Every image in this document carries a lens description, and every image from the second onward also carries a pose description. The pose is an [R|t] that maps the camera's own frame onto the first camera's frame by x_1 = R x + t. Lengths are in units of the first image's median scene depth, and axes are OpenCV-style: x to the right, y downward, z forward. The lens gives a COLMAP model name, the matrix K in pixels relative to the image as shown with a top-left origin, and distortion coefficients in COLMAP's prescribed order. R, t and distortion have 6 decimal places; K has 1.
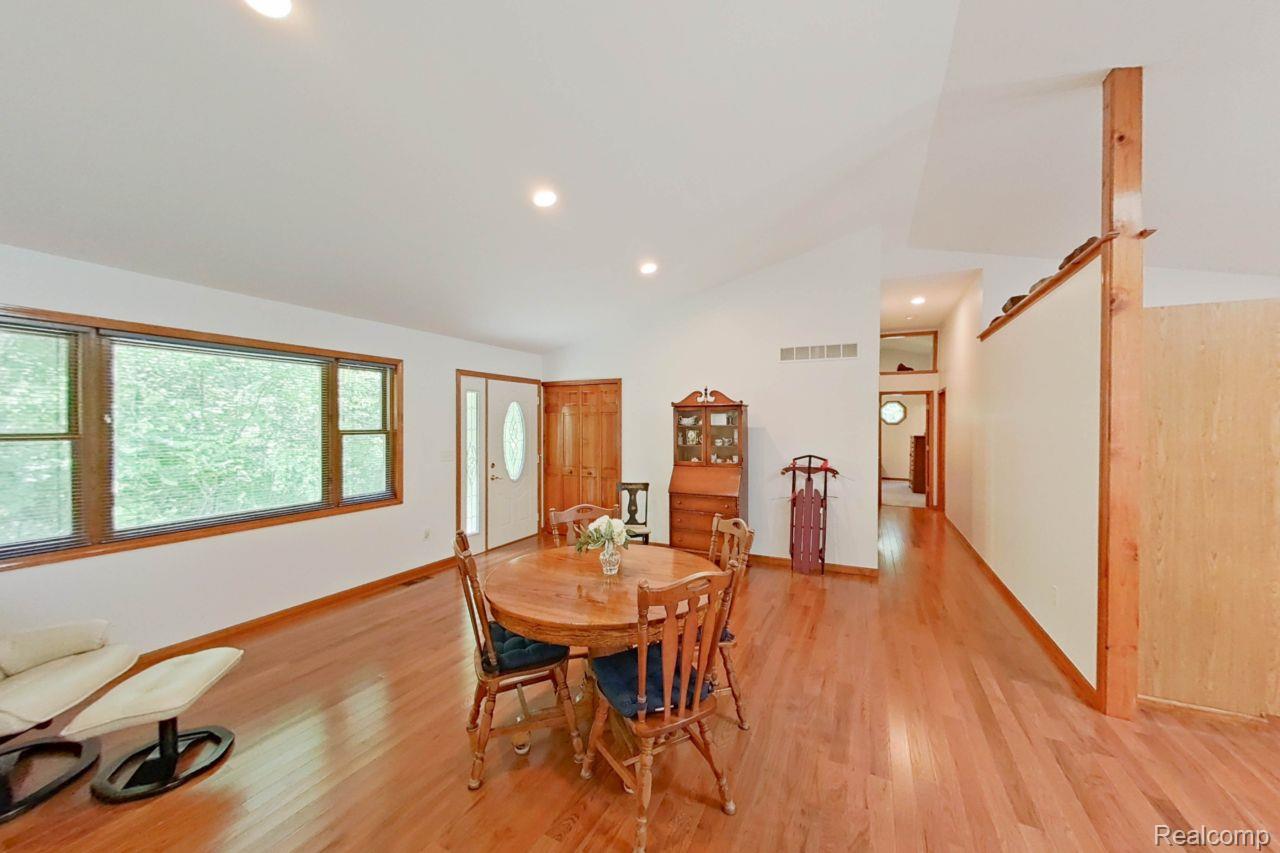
lens RADIAL K [[470.6, 0, 640.9], [0, 470.6, 424.6], [0, 0, 1]] dist [-0.005245, 0.000166]
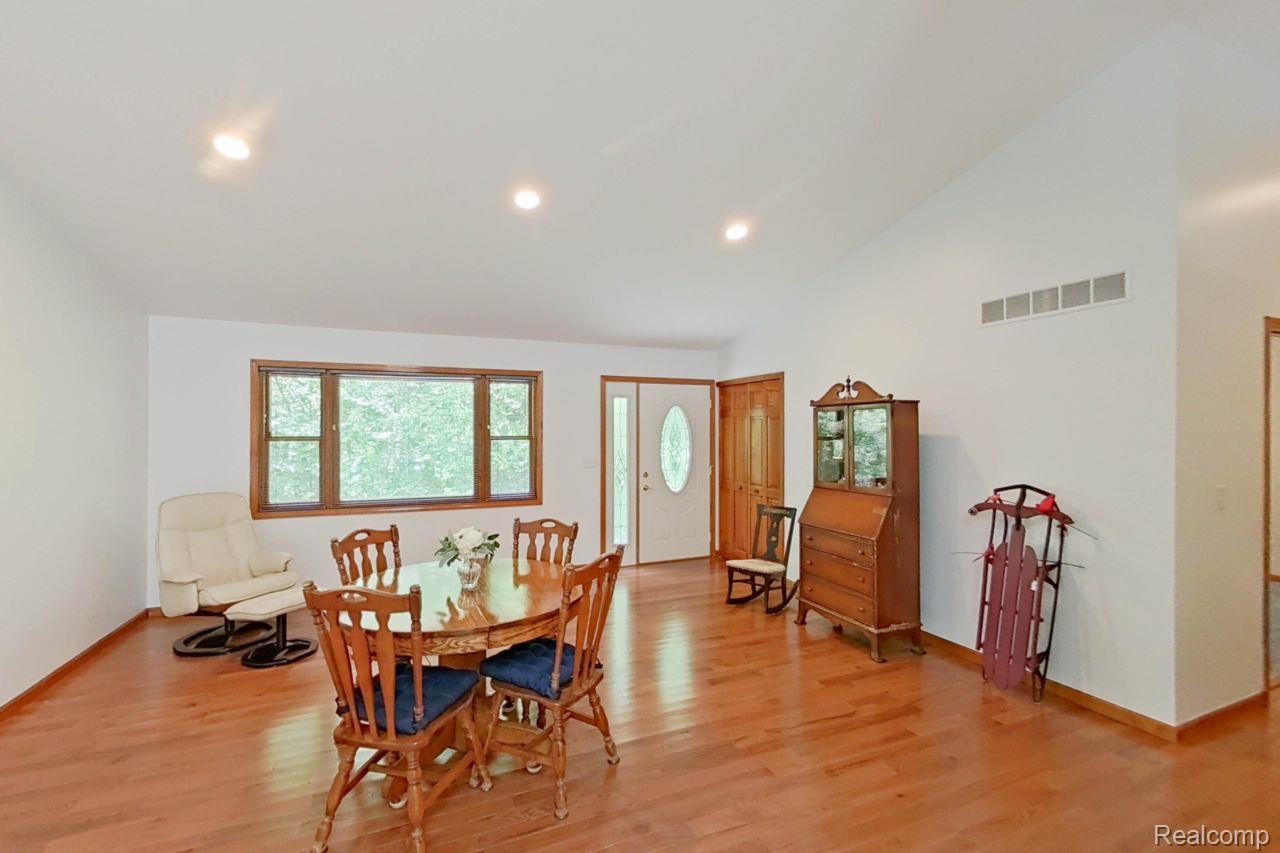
lens RADIAL K [[543.0, 0, 630.2], [0, 543.0, 433.9], [0, 0, 1]] dist [0.000731, 0.000100]
pose [[0.744559, 0.002540, -0.667552, 0.433738], [0.000937, 0.999988, 0.004851, -0.000177], [0.667556, -0.004238, 0.744548, 0.190810]]
